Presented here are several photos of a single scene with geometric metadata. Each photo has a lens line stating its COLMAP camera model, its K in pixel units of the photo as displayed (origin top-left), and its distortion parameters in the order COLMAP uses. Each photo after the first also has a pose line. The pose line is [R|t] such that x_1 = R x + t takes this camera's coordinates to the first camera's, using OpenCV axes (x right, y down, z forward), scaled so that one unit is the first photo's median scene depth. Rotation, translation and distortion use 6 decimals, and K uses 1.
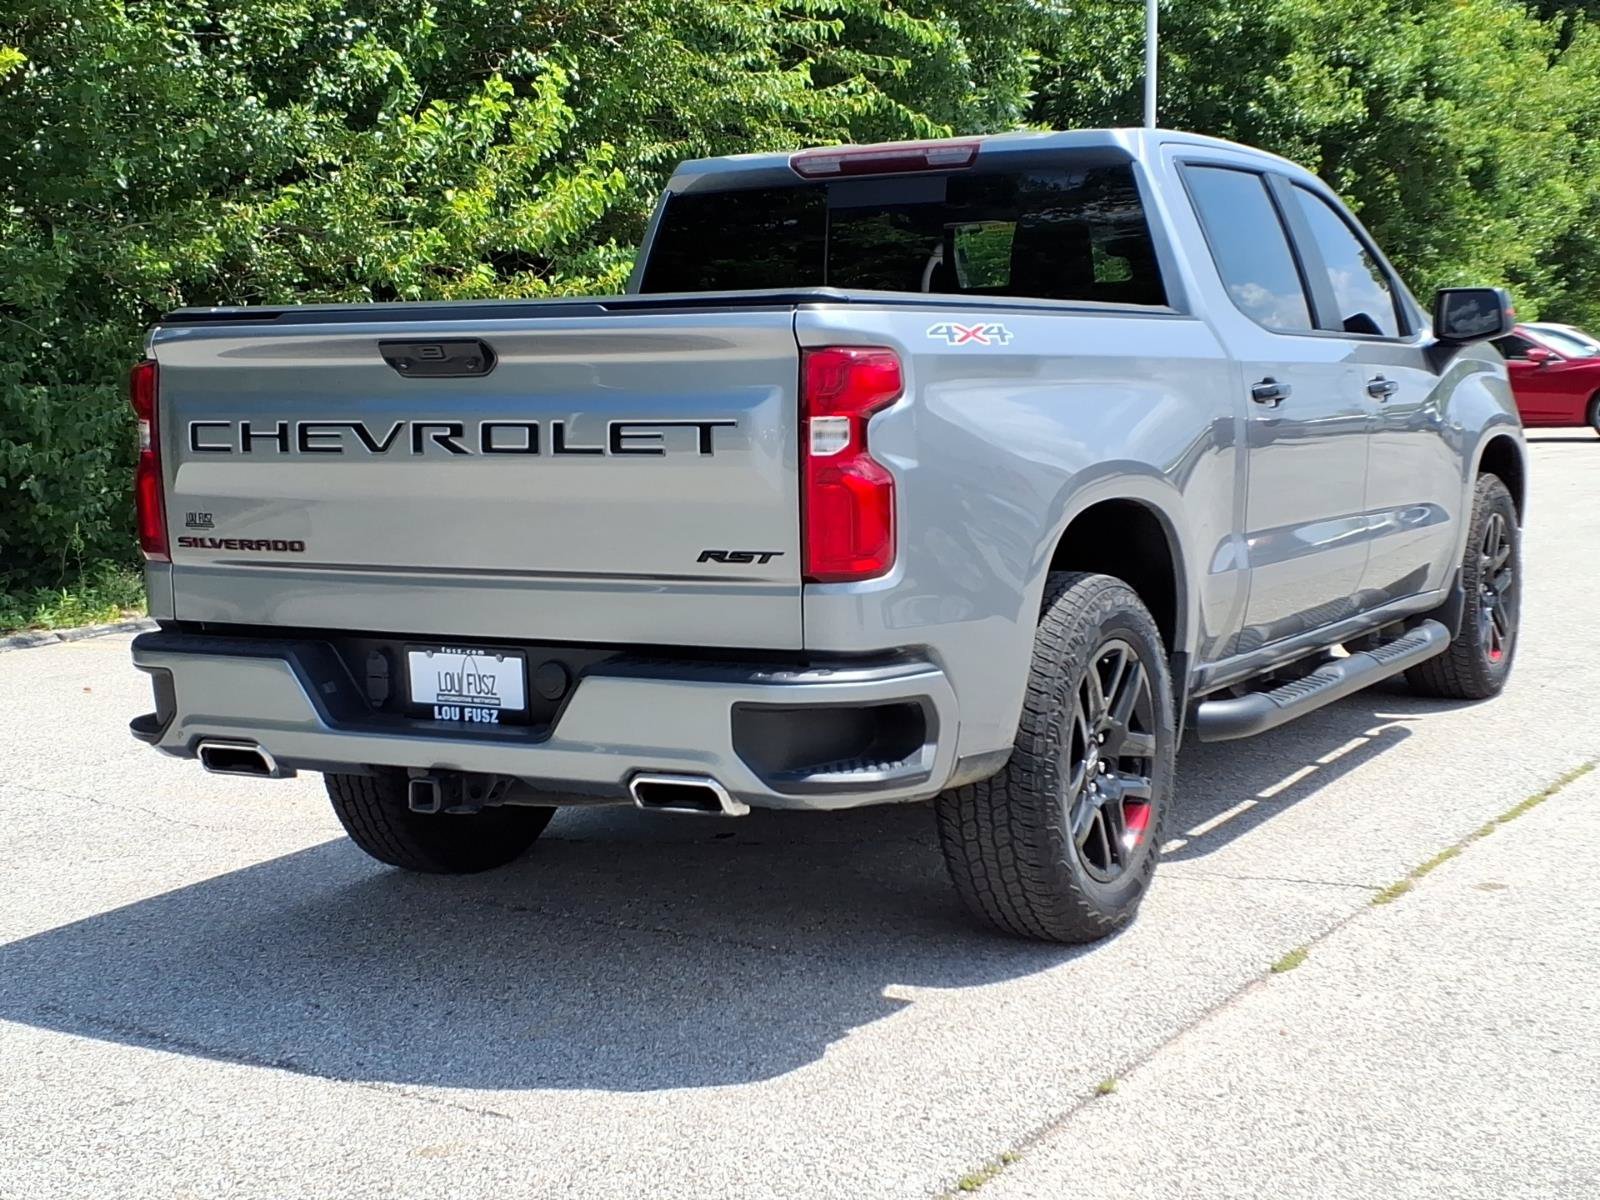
lens RADIAL K [[2355.5, 0, 805.6], [0, 2355.5, 609.3], [0, 0, 1]] dist [0.146378, -0.421643]
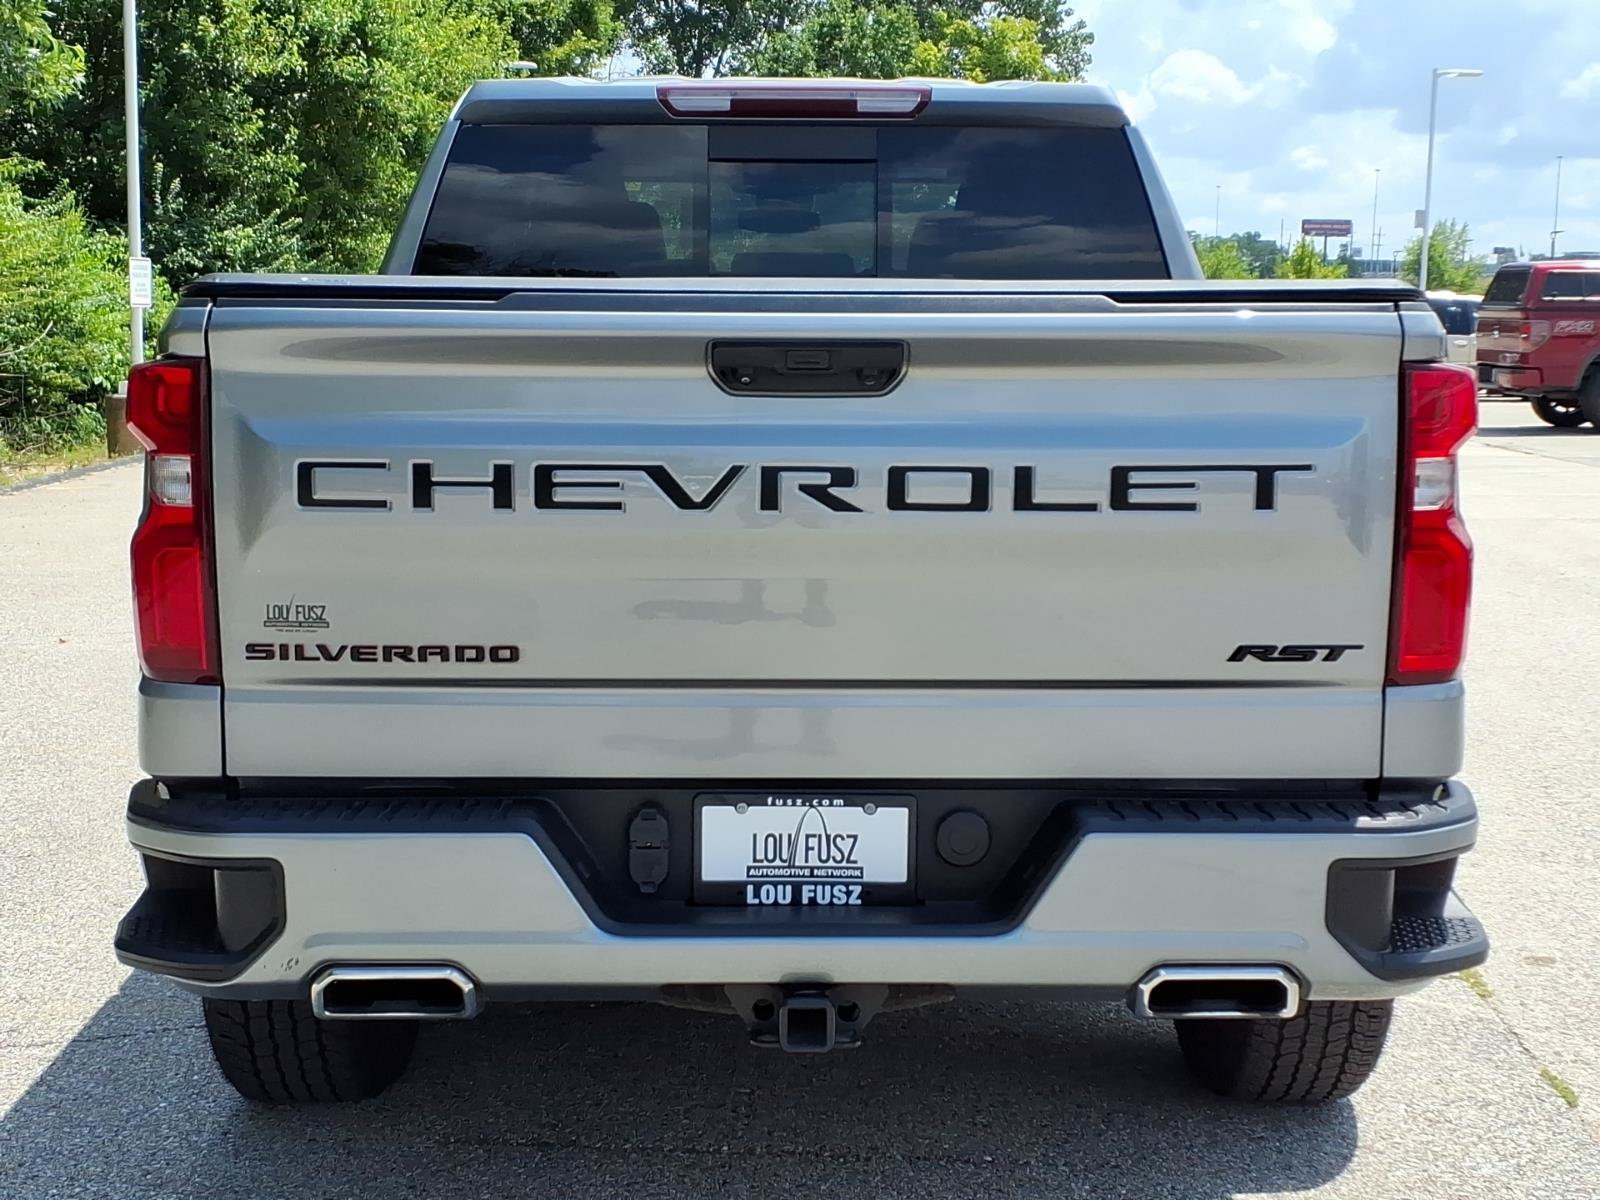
lens RADIAL K [[2188.5, 0, 800.0], [0, 2188.5, 600.0], [0, 0, 1]] dist [0.140138, -0.399620]
pose [[0.865763, -0.023865, 0.499885, -0.457582], [0.032285, 0.999445, -0.008201, -0.034857], [-0.499412, 0.023239, 0.866053, 0.454238]]
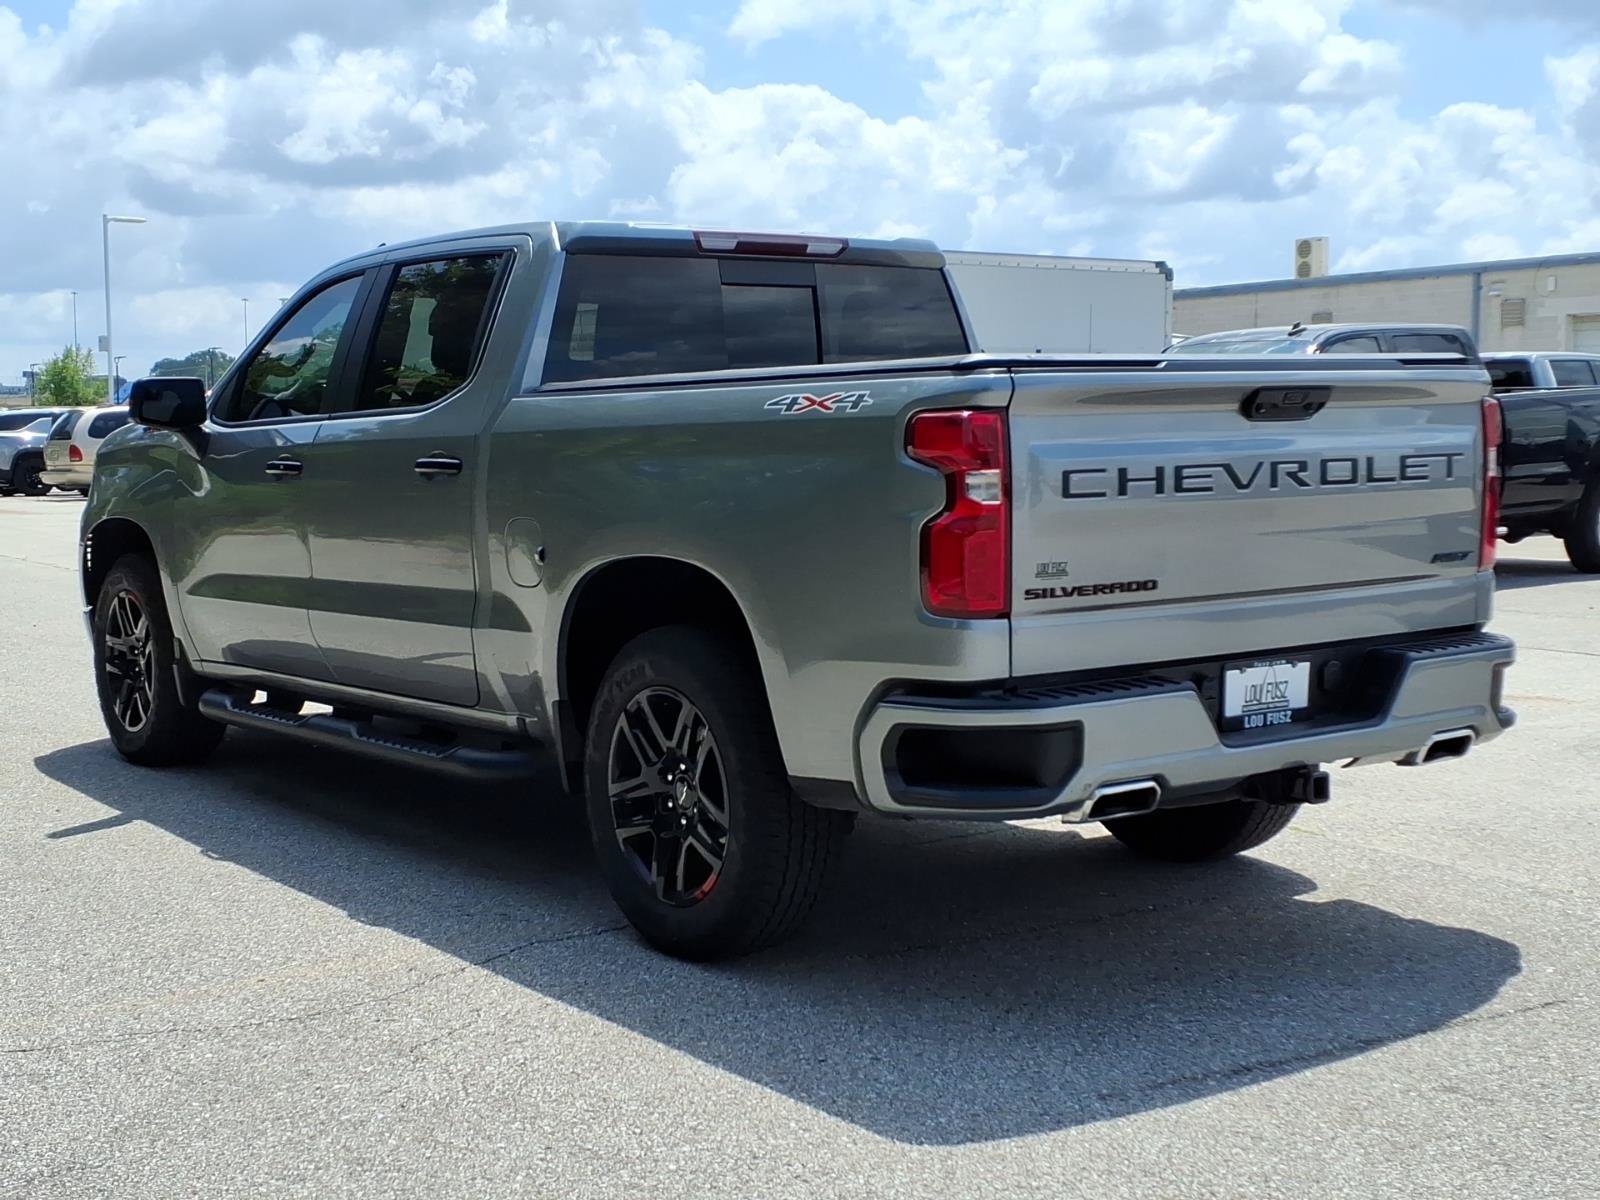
lens RADIAL K [[2154.2, 0, 801.0], [0, 2154.2, 632.9], [0, 0, 1]] dist [0.158718, -0.390500]
pose [[0.398437, -0.077417, 0.913923, -1.177936], [0.111406, 0.993139, 0.035558, -0.058240], [-0.910404, 0.087649, 0.404328, 0.781207]]
